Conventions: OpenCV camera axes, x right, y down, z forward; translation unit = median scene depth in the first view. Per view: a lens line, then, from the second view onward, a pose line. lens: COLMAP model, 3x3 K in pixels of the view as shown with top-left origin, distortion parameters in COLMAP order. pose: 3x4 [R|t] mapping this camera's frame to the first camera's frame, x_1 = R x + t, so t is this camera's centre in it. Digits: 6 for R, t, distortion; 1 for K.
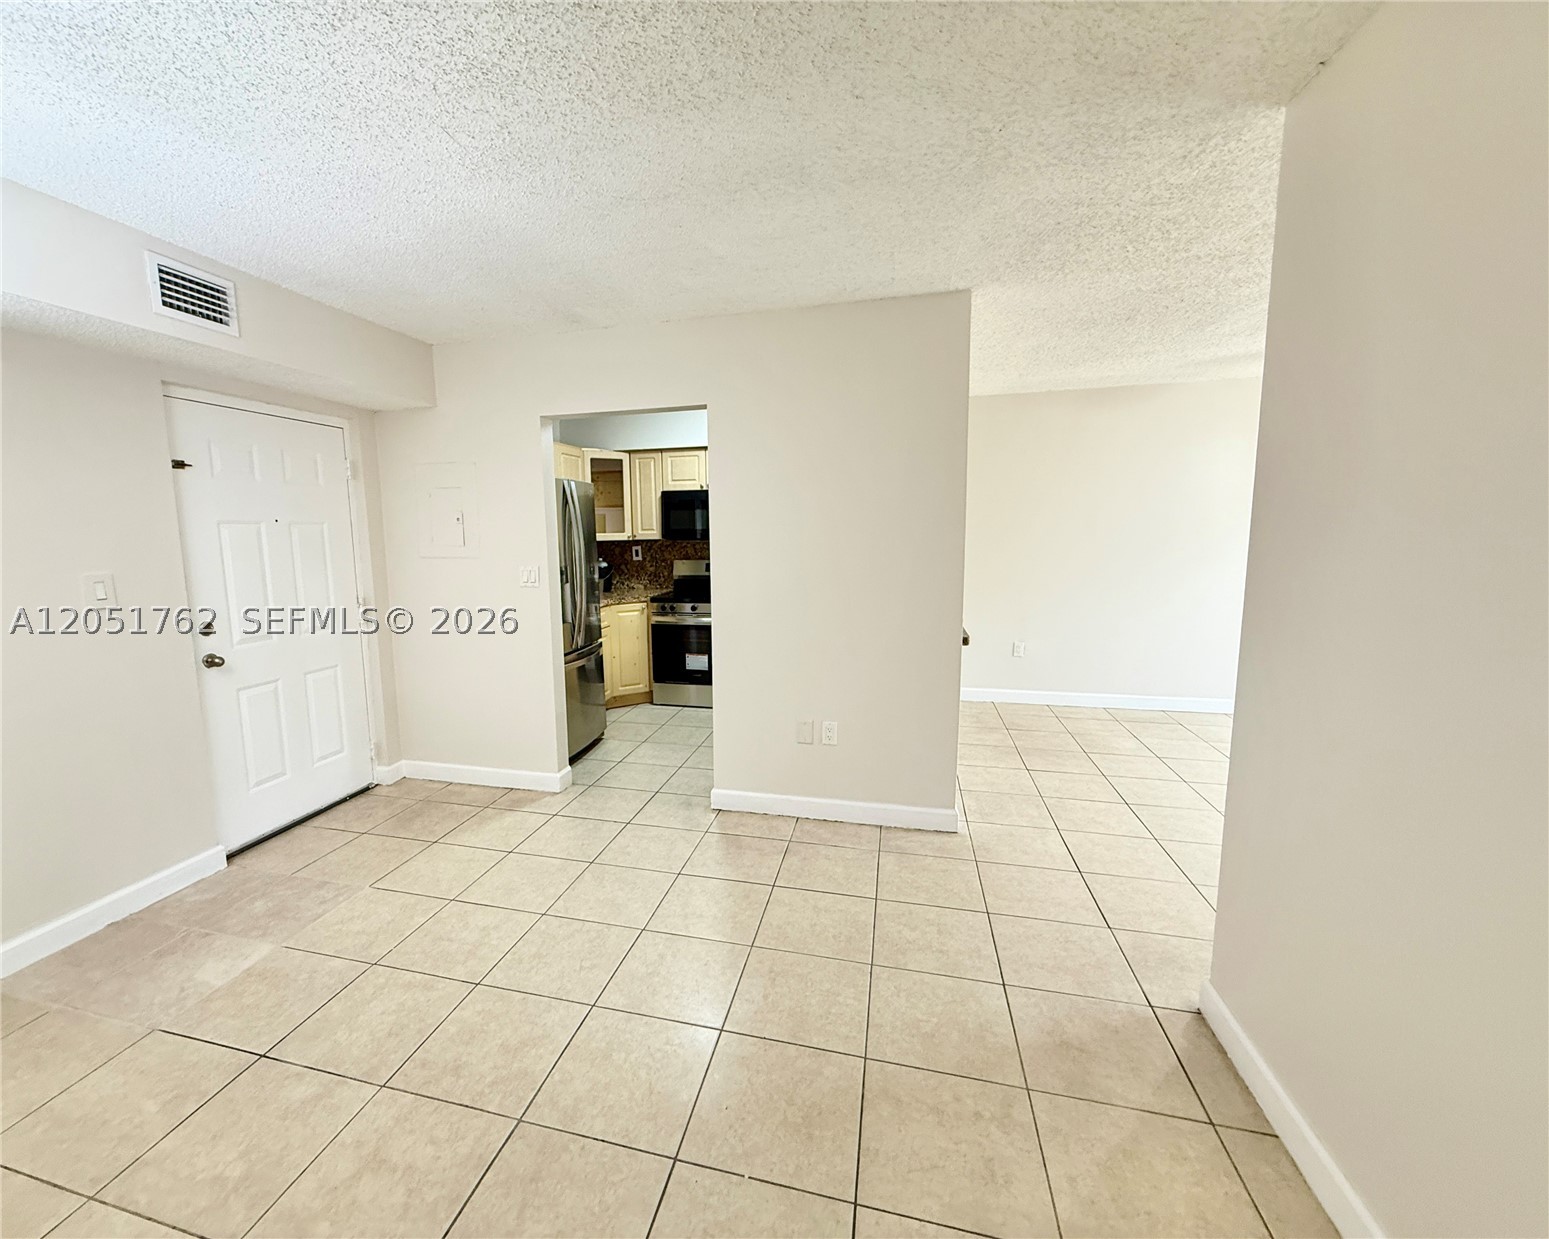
lens RADIAL K [[657.4, 0, 712.2], [0, 657.4, 620.4], [0, 0, 1]] dist [0.009174, 0.000230]
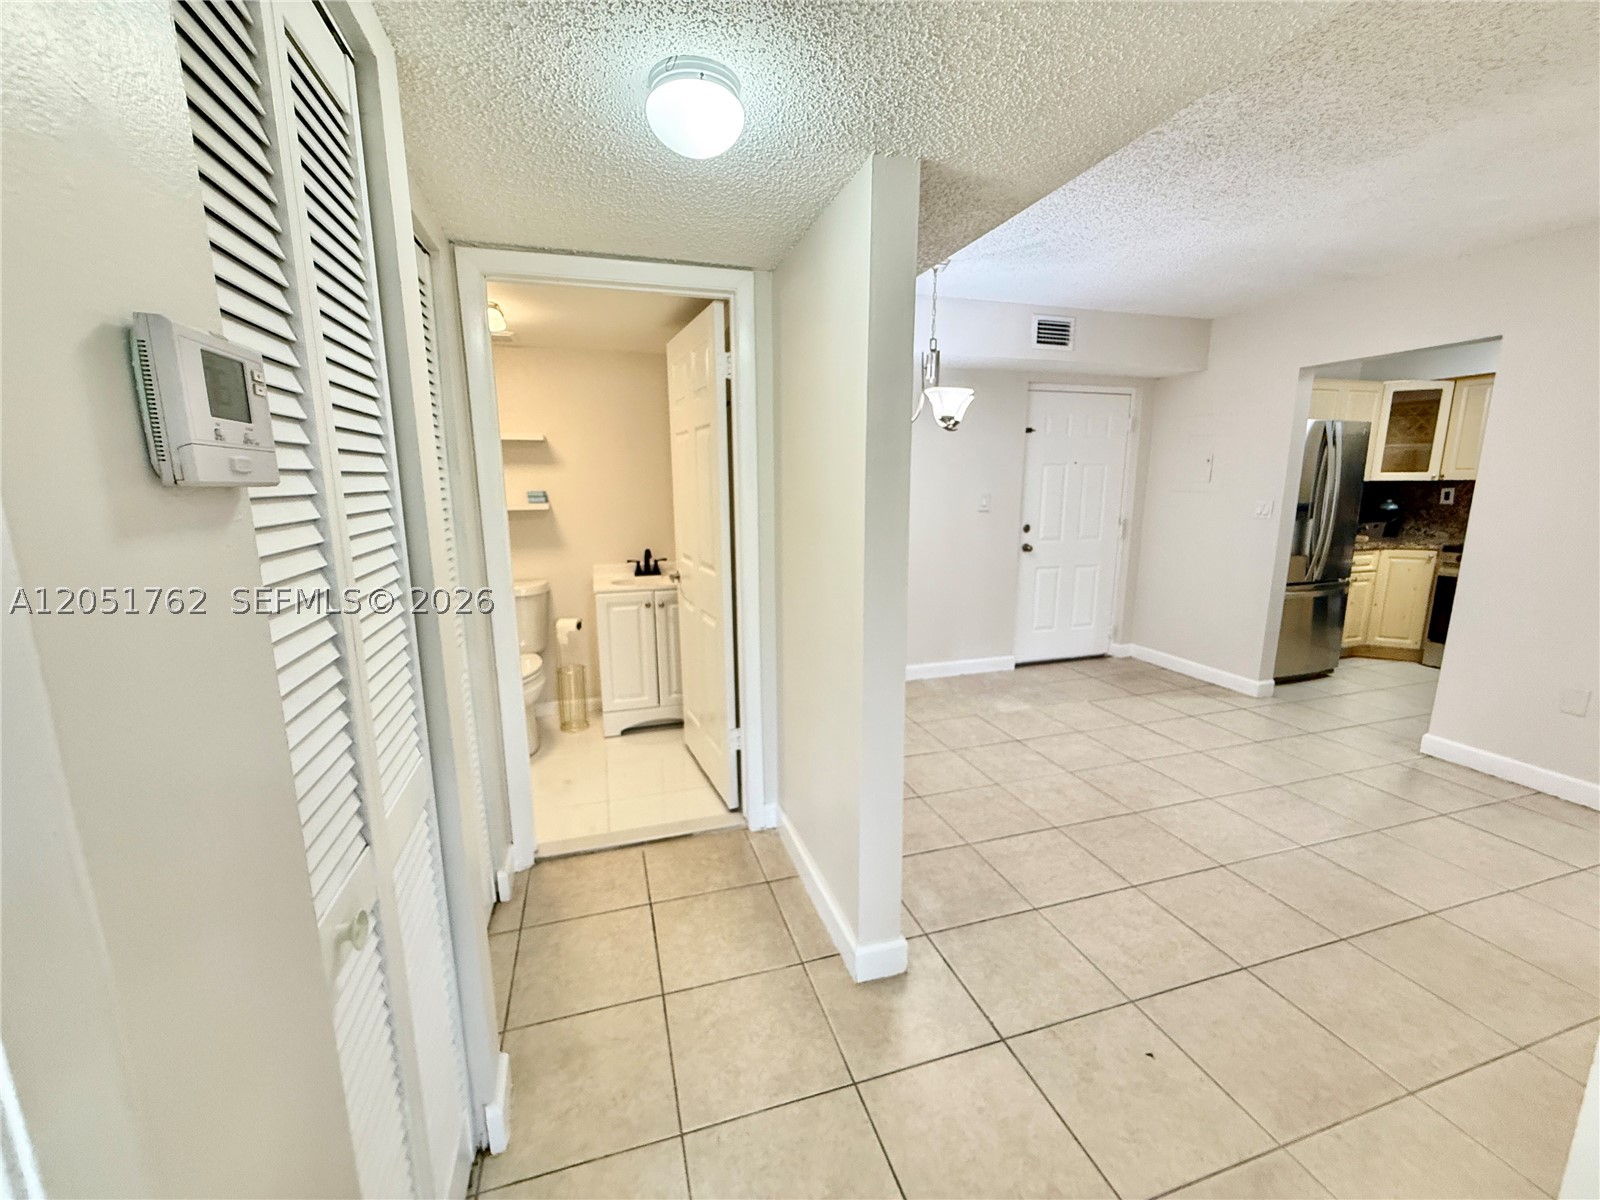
lens RADIAL K [[639.9, 0, 798.5], [0, 639.9, 600.2], [0, 0, 1]] dist [0.002780, -0.000572]
pose [[0.544540, 0.168985, -0.821536, 0.236950], [-0.115733, 0.985263, 0.125951, 0.044964], [0.830712, 0.026494, 0.556072, -0.315336]]
